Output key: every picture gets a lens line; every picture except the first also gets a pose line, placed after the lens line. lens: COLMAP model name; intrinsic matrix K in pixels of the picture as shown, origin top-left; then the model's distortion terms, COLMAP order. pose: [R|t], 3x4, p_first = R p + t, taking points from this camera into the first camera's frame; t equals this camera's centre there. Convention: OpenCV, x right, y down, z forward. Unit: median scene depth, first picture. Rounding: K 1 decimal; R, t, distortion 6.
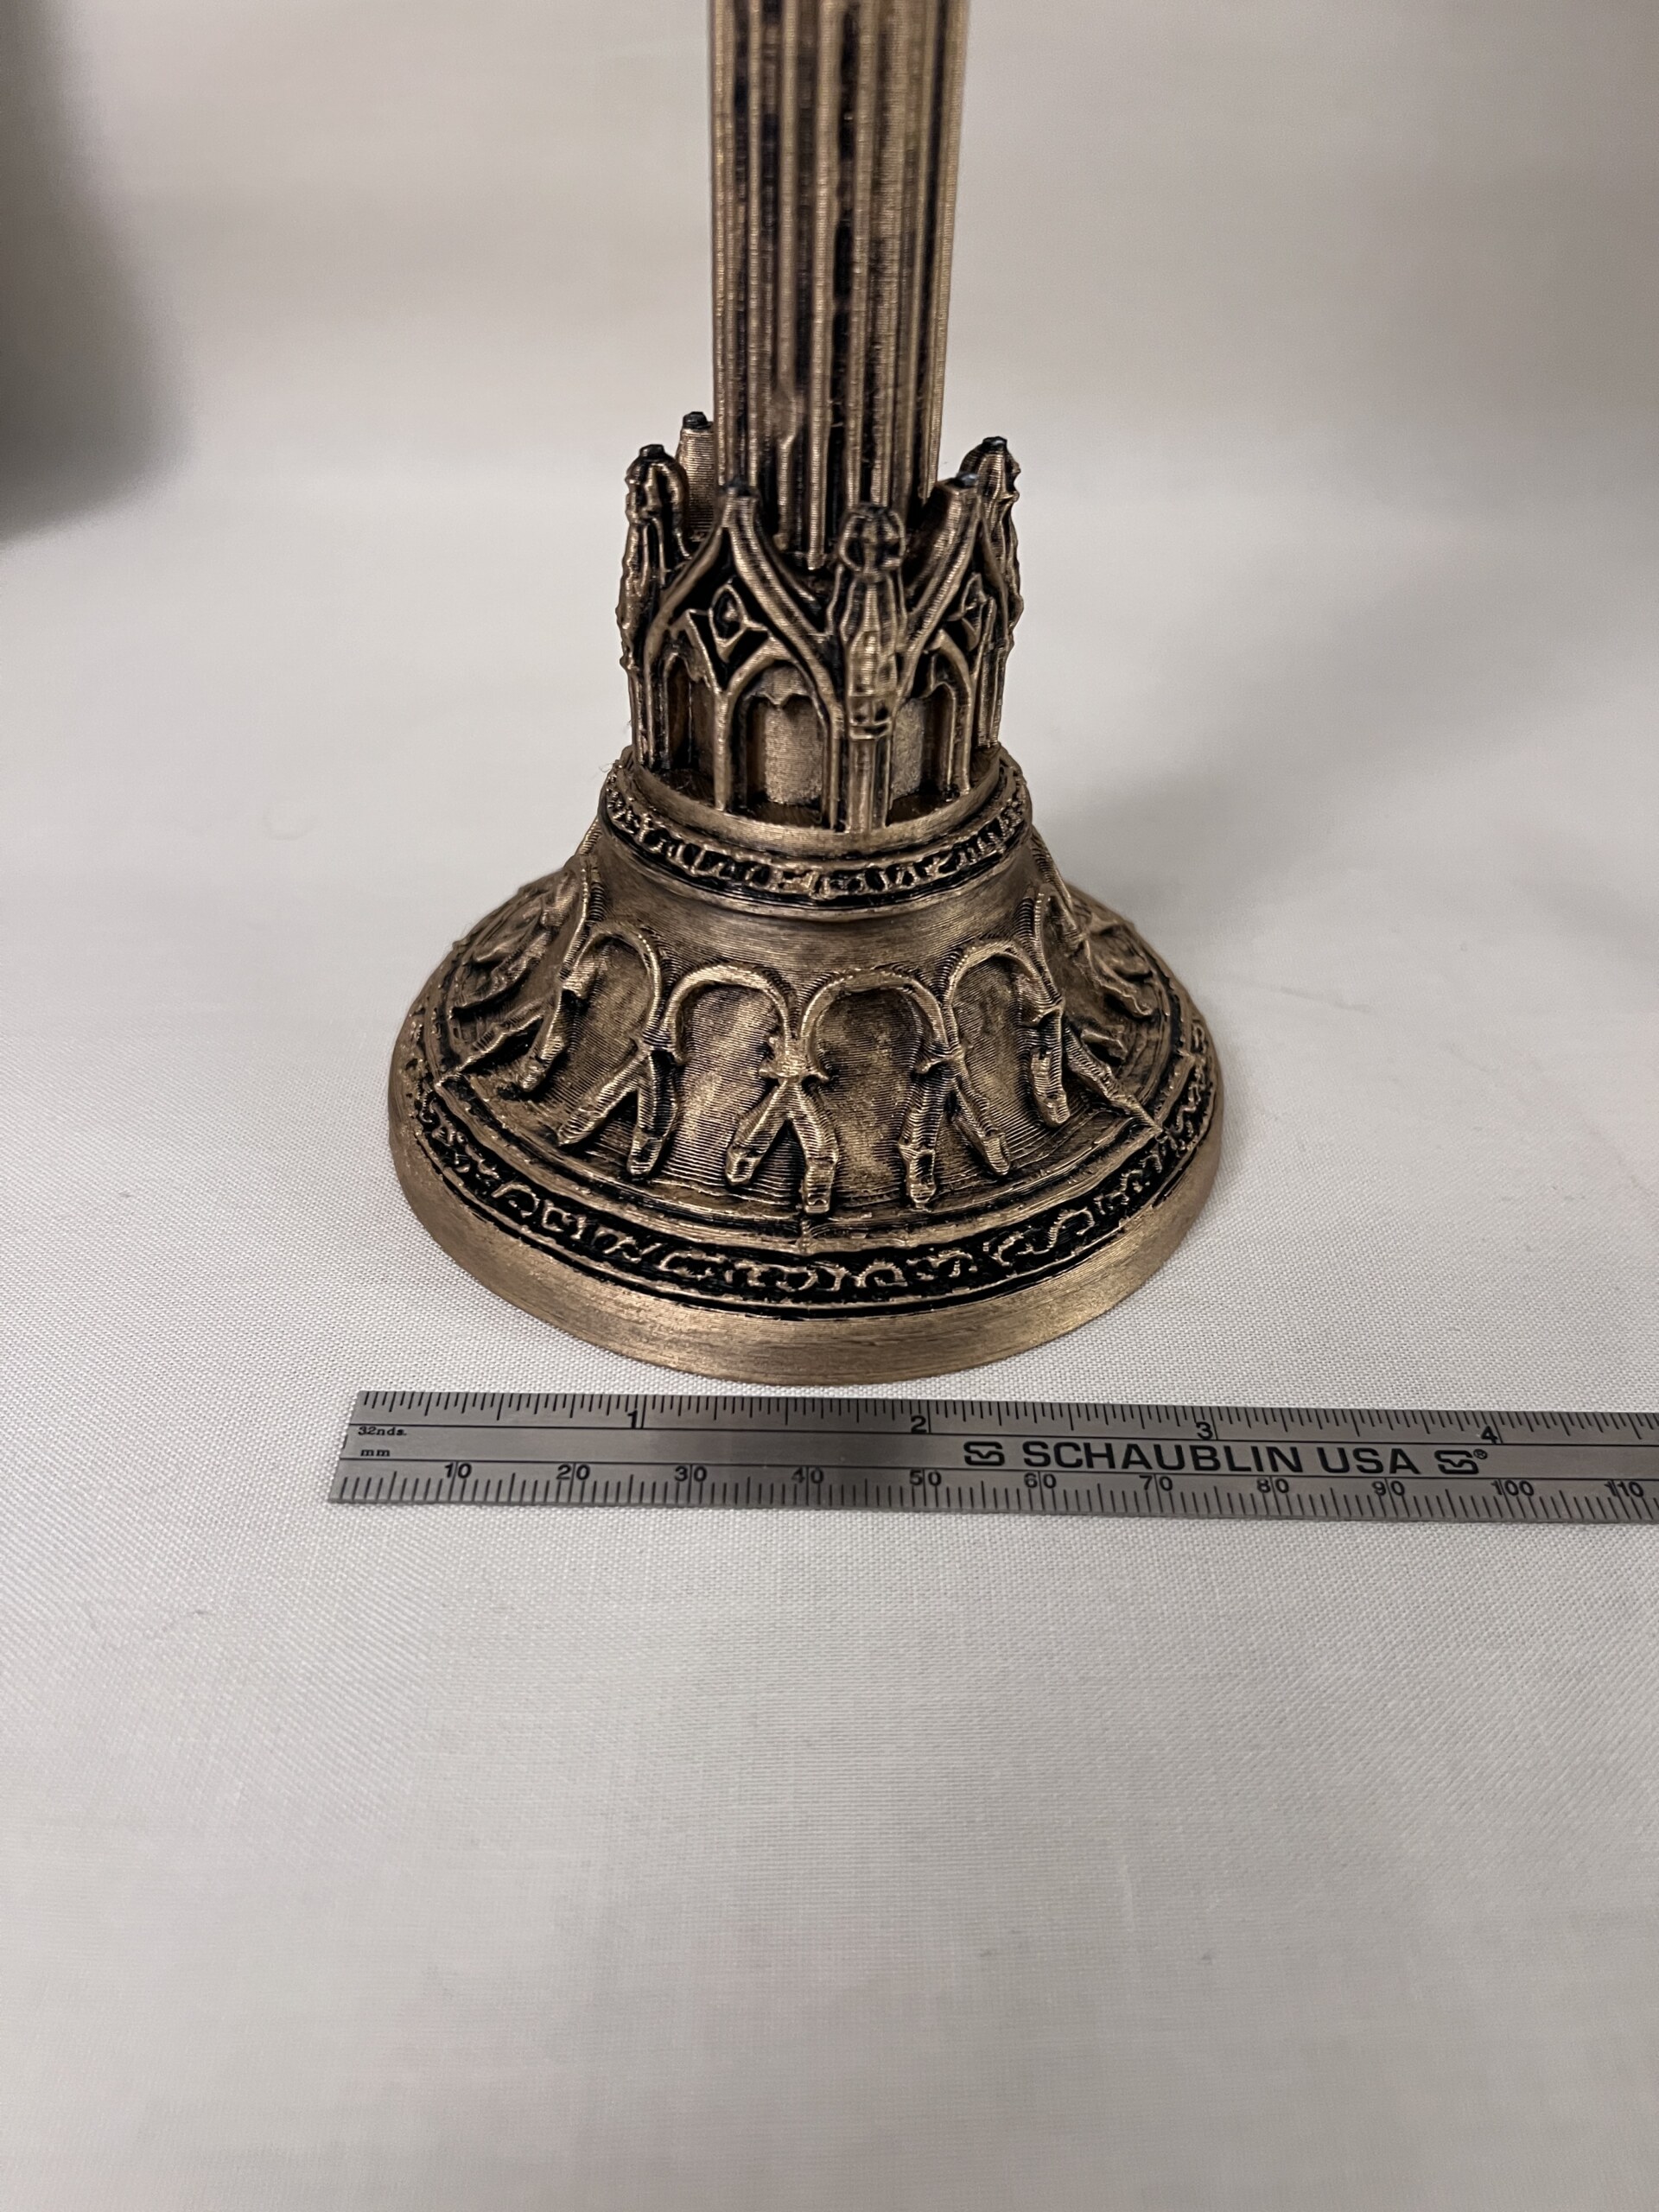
lens RADIAL K [[1713.5, 0, 833.5], [0, 1713.5, 1122.8], [0, 0, 1]] dist [0.086481, -0.183124]
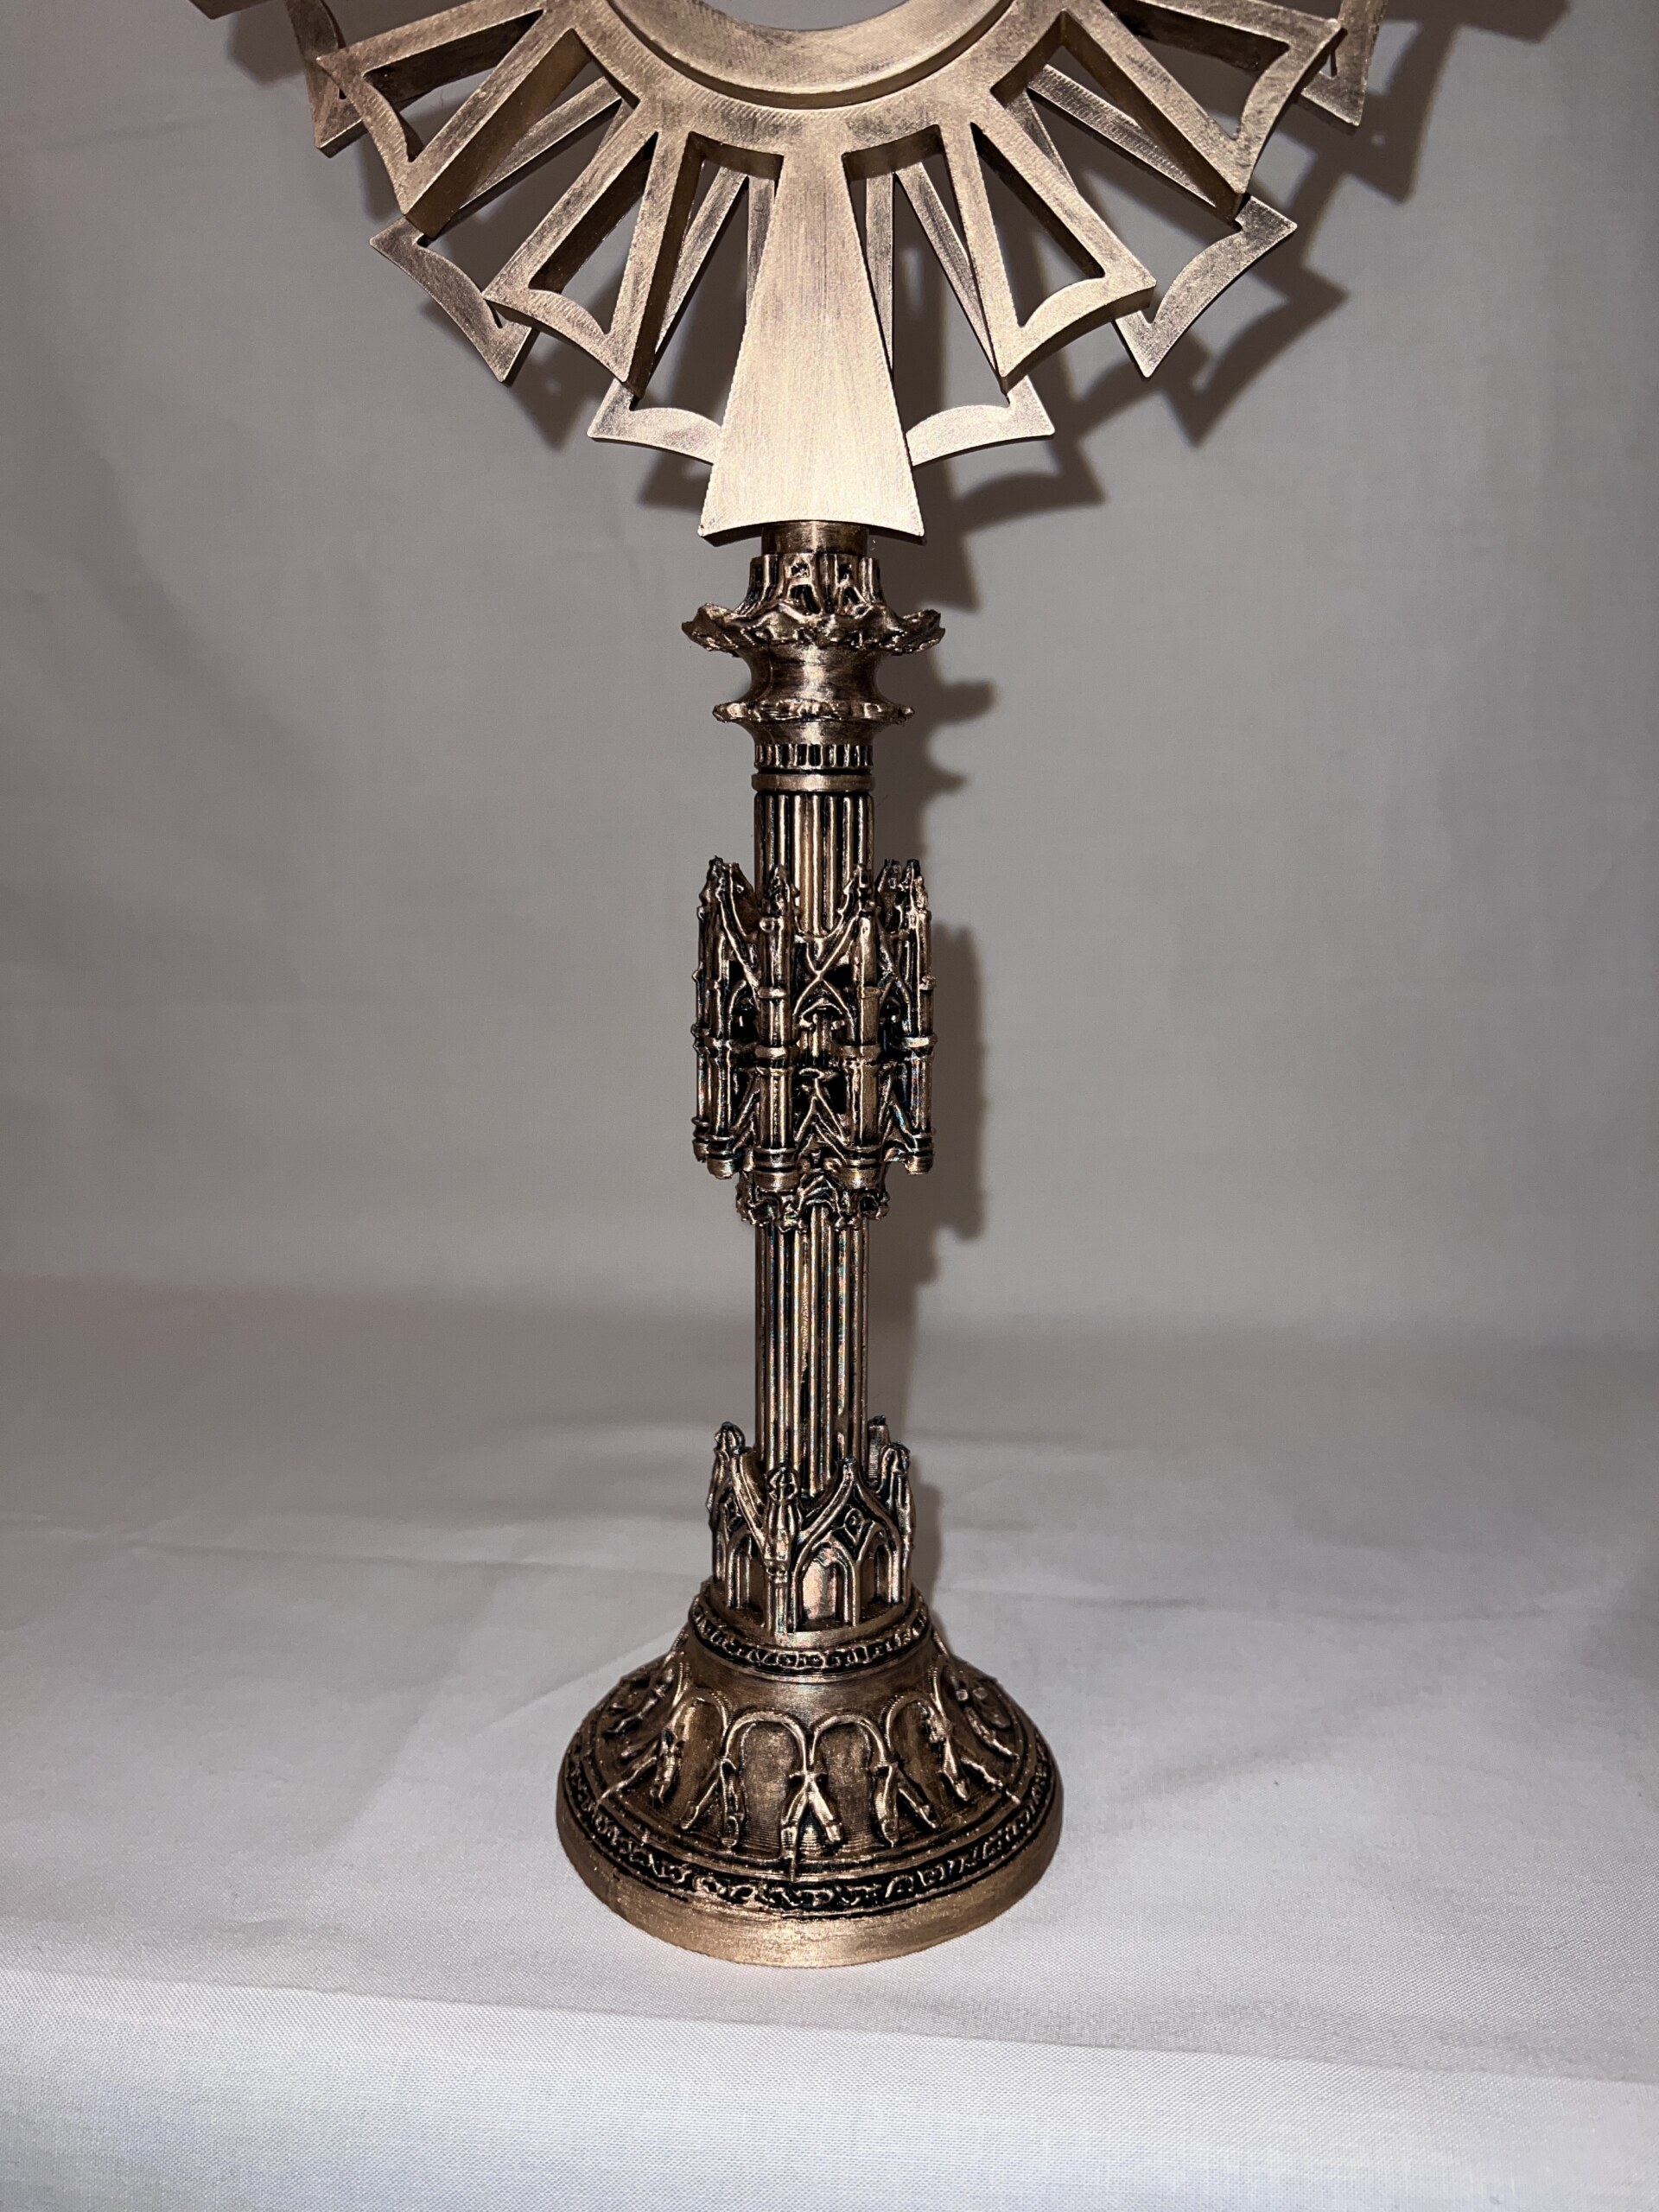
lens RADIAL K [[1713.5, 0, 833.5], [0, 1713.5, 1122.8], [0, 0, 1]] dist [0.086481, -0.183124]
pose [[0.475990, -0.212183, 0.853471, -1.575978], [0.529349, 0.844098, -0.085371, -0.500891], [-0.702298, 0.492420, 0.514101, -0.211353]]
